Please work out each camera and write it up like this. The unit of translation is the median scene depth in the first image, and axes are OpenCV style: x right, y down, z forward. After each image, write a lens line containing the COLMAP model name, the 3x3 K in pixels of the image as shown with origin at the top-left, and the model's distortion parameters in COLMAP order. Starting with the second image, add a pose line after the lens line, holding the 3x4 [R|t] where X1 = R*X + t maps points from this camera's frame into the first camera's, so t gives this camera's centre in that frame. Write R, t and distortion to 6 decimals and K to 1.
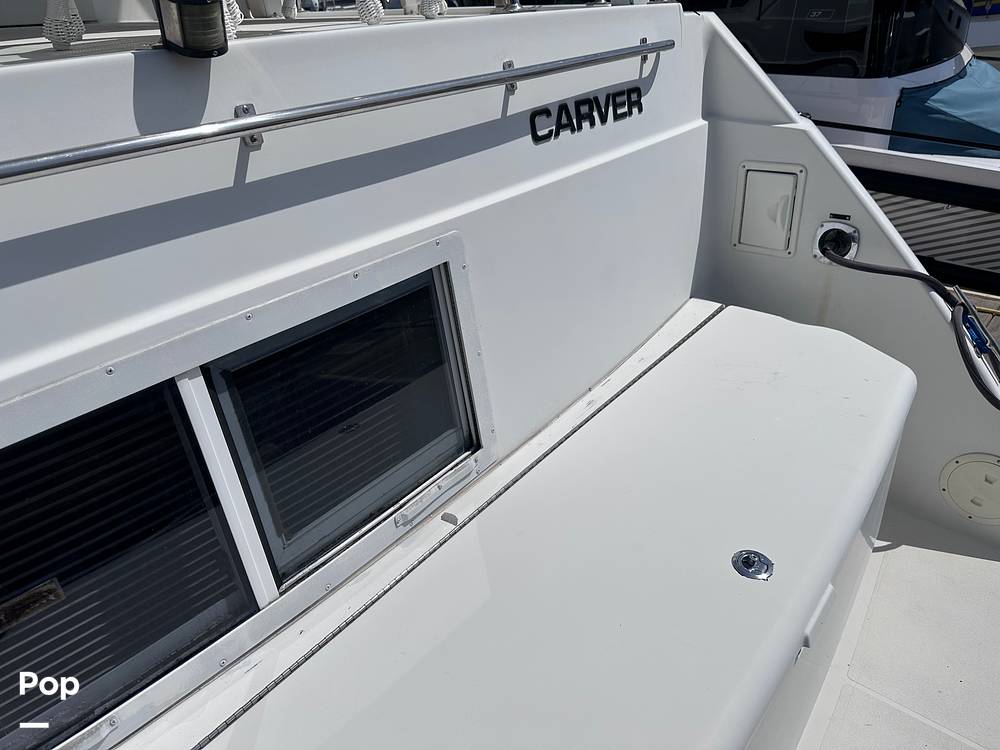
lens RADIAL K [[708.2, 0, 498.3], [0, 708.2, 372.8], [0, 0, 1]] dist [0.053032, -0.064920]
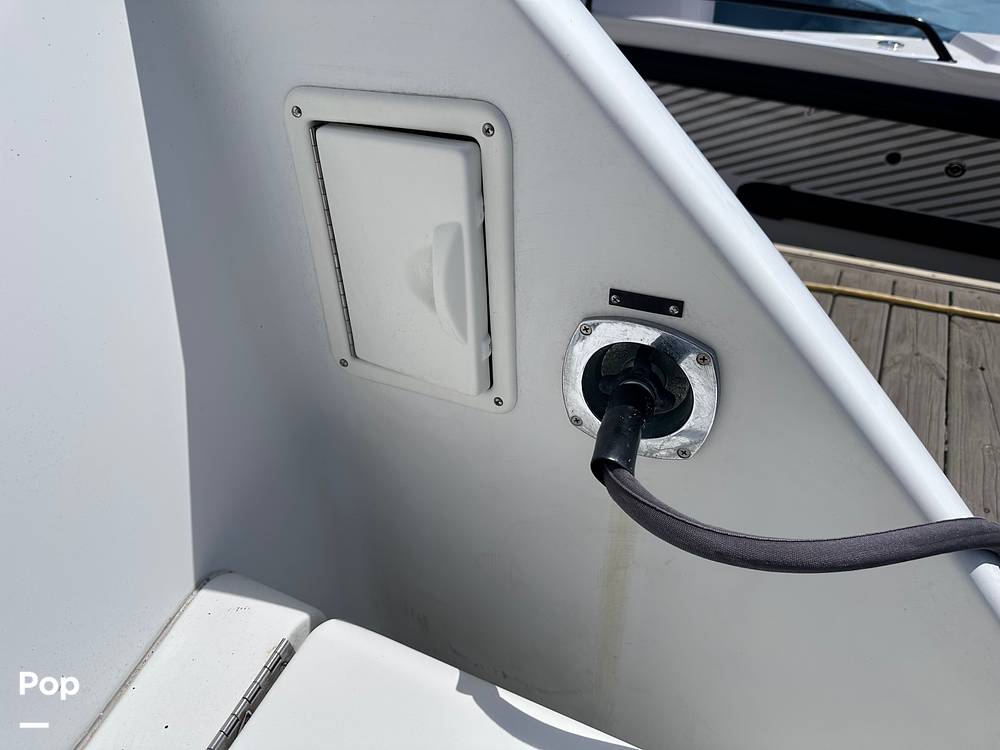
lens RADIAL K [[708.2, 0, 497.4], [0, 708.2, 375.4], [0, 0, 1]] dist [0.053032, -0.064920]
pose [[0.956082, -0.161841, 0.244367, 0.338898], [0.124123, 0.978846, 0.162648, -0.229342], [-0.265520, -0.125173, 0.955945, 0.721131]]
